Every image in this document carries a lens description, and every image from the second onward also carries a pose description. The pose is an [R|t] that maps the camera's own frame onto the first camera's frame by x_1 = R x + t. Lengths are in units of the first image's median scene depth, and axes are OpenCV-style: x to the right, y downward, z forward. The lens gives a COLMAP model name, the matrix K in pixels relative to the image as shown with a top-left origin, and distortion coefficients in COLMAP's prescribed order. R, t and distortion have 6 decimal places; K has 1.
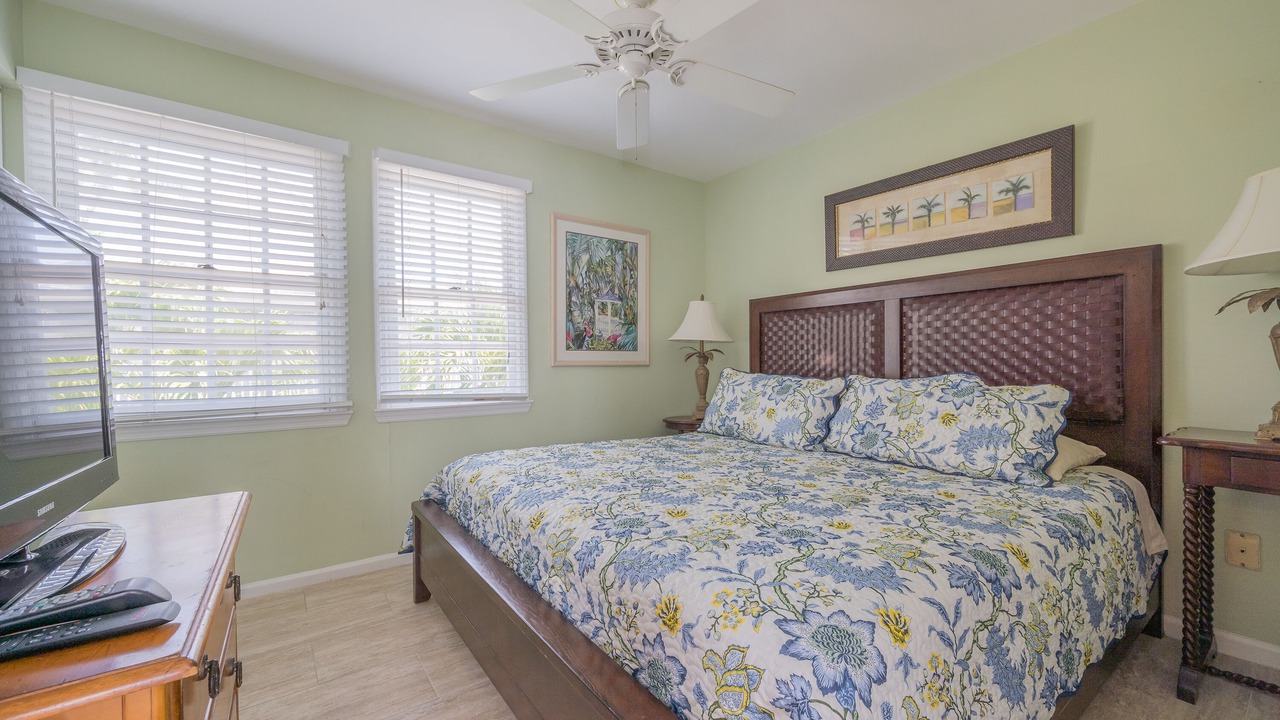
lens RADIAL K [[507.0, 0, 651.2], [0, 507.0, 381.3], [0, 0, 1]] dist [-0.005228, 0.000557]
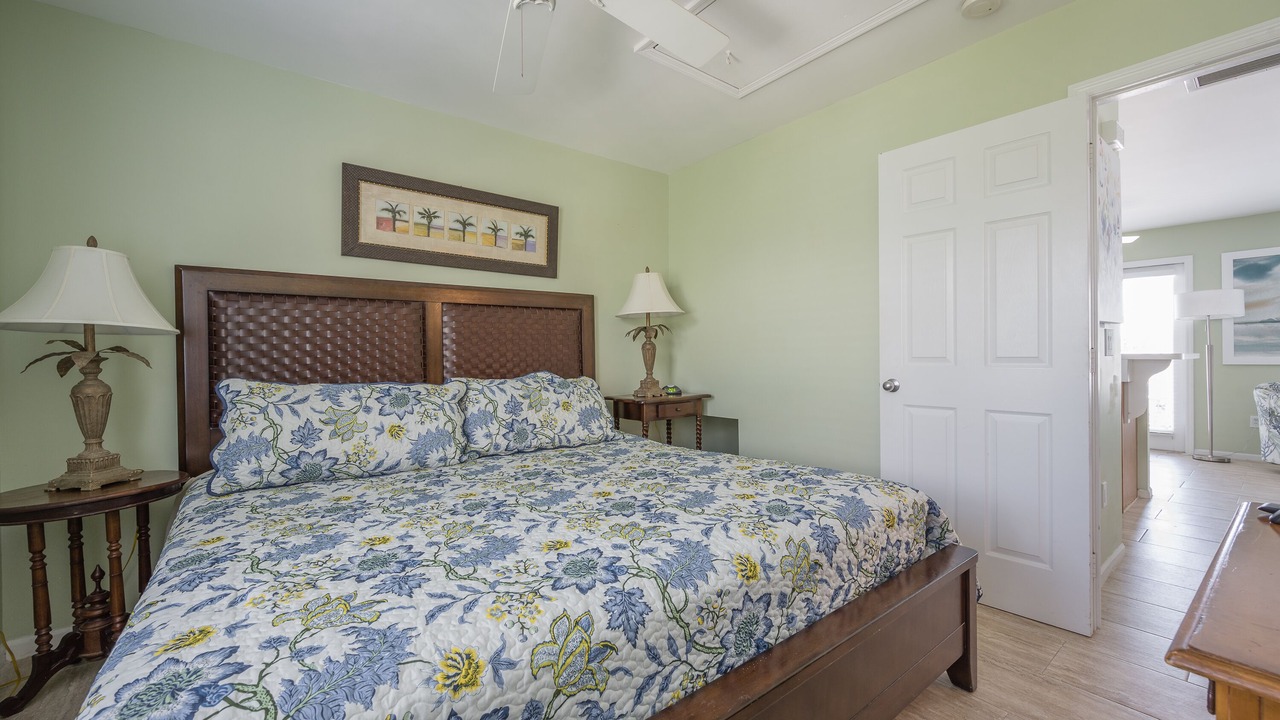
lens RADIAL K [[507.0, 0, 629.4], [0, 507.0, 361.4], [0, 0, 1]] dist [-0.005228, 0.000557]
pose [[-0.014846, -0.003563, 0.999883, -0.544598], [0.055076, 0.998473, 0.004376, -0.027746], [-0.998372, 0.055135, -0.014627, 0.645230]]
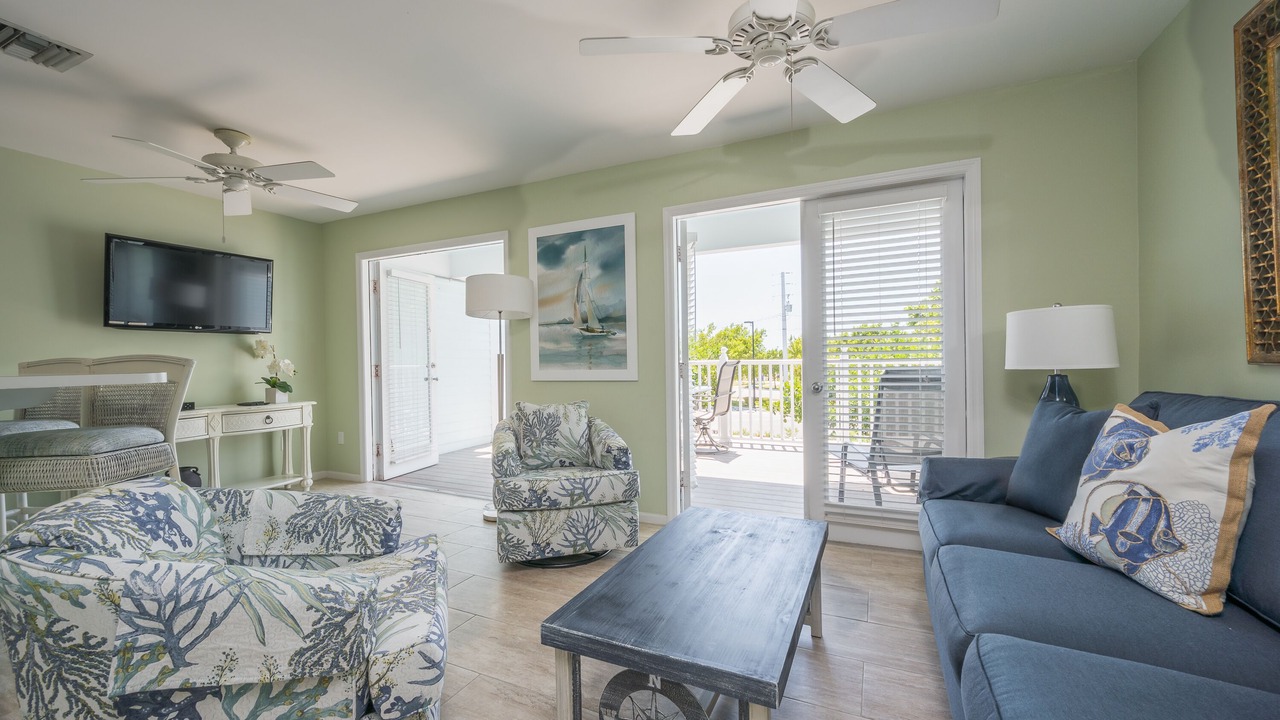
lens RADIAL K [[507.0, 0, 641.1], [0, 507.0, 359.1], [0, 0, 1]] dist [-0.005228, 0.000557]
pose [[-0.477951, 0.006449, 0.878363, -0.065357], [0.049709, 0.998569, 0.019717, 0.045245], [-0.876979, 0.053087, -0.477588, -1.204813]]
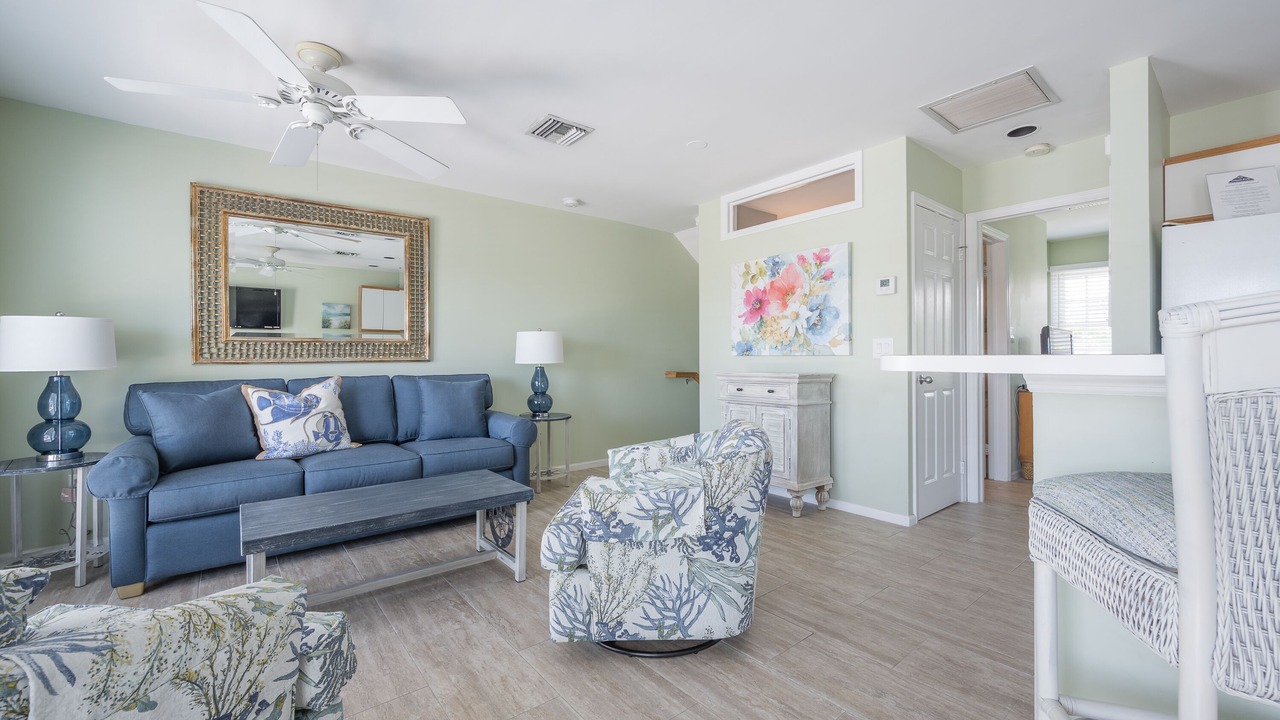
lens RADIAL K [[507.0, 0, 643.9], [0, 507.0, 355.4], [0, 0, 1]] dist [-0.005228, 0.000557]
pose [[0.042203, -0.011358, -0.999044, 1.283801], [-0.039378, 0.999140, -0.013023, 0.059555], [0.998333, 0.039890, 0.041720, -1.190531]]
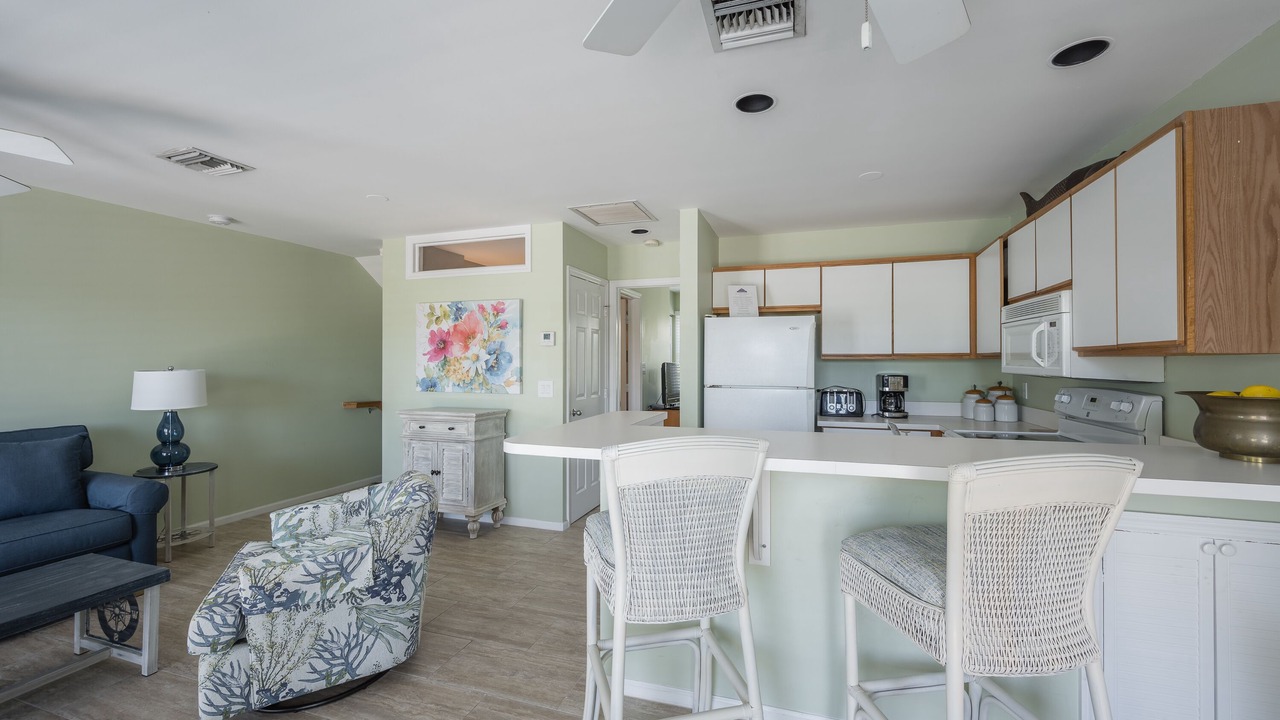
lens RADIAL K [[507.0, 0, 640.6], [0, 507.0, 355.7], [0, 0, 1]] dist [-0.005228, 0.000557]
pose [[0.570443, -0.012742, -0.821238, 1.485825], [-0.031971, 0.998777, -0.037704, -0.045762], [0.820715, 0.047764, 0.569338, -1.194947]]
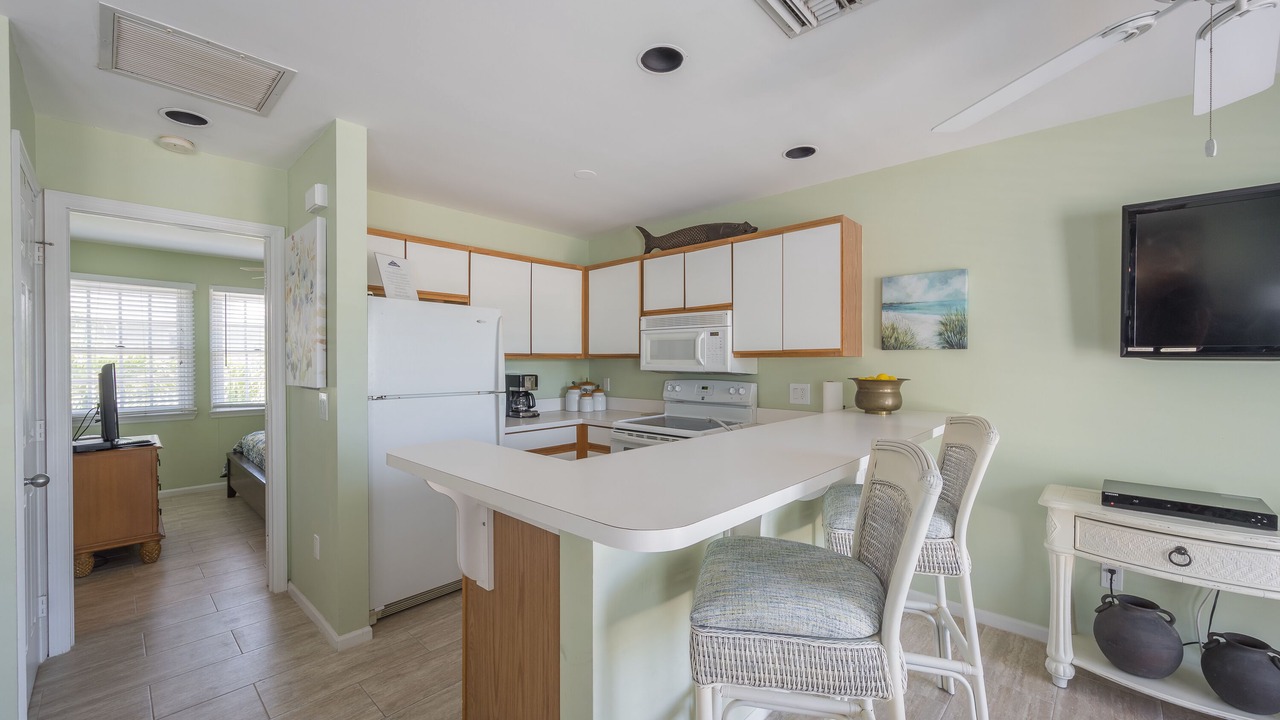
lens RADIAL K [[507.0, 0, 651.4], [0, 507.0, 371.8], [0, 0, 1]] dist [-0.005228, 0.000557]
pose [[0.983454, -0.005450, 0.181076, 0.804793], [0.009721, 0.999695, -0.022705, -0.039664], [-0.180897, 0.024090, 0.983207, -1.276090]]
